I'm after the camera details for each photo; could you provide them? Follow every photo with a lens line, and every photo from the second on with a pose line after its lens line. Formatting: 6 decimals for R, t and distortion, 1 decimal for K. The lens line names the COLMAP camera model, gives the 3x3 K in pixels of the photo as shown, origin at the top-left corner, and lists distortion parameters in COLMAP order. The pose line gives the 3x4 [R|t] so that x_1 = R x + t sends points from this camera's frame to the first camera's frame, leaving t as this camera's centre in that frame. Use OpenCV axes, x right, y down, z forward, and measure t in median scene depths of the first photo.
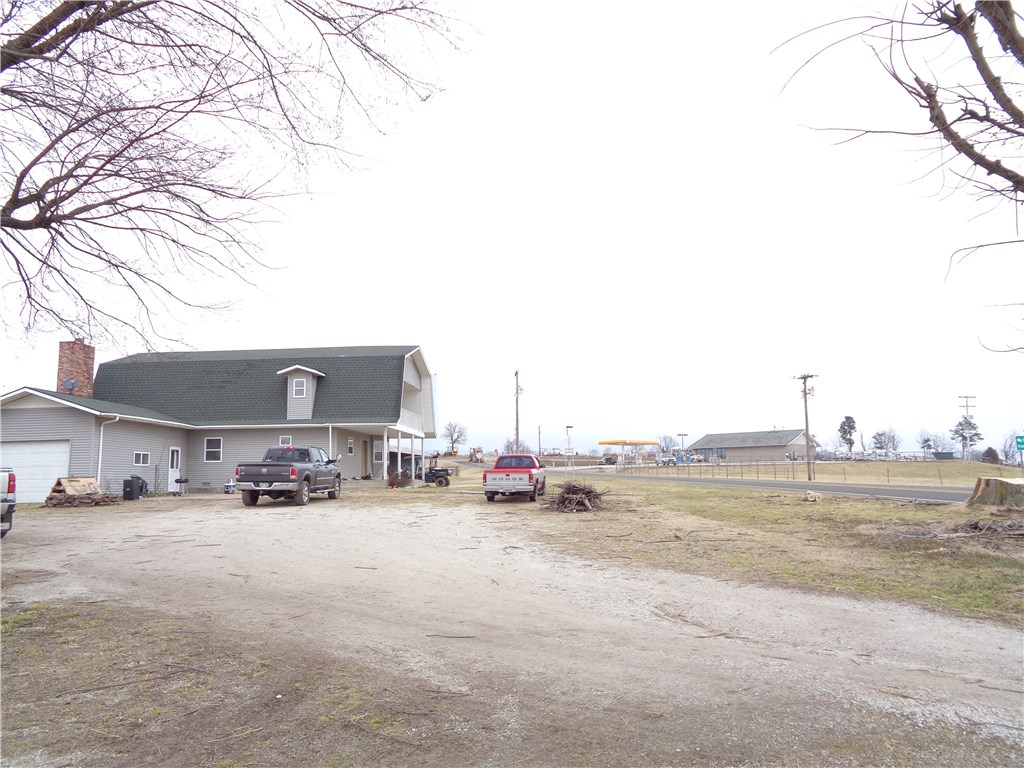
lens RADIAL K [[775.3, 0, 515.2], [0, 775.3, 385.7], [0, 0, 1]] dist [-0.011779, 0.003834]
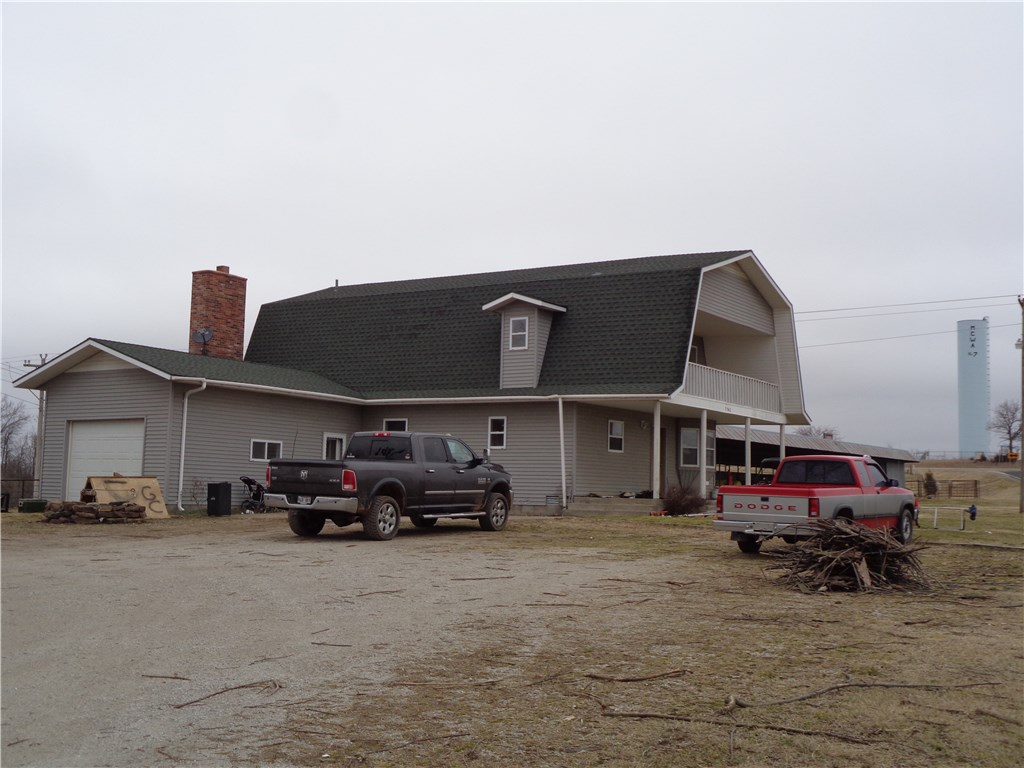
lens RADIAL K [[1241.8, 0, 512.0], [0, 1241.8, 379.8], [0, 0, 1]] dist [-0.022020, 0.000000]
pose [[0.881617, -0.006872, -0.471916, 0.150773], [0.020044, 0.999537, 0.022891, 0.016387], [0.471540, -0.029640, 0.881346, 0.191181]]
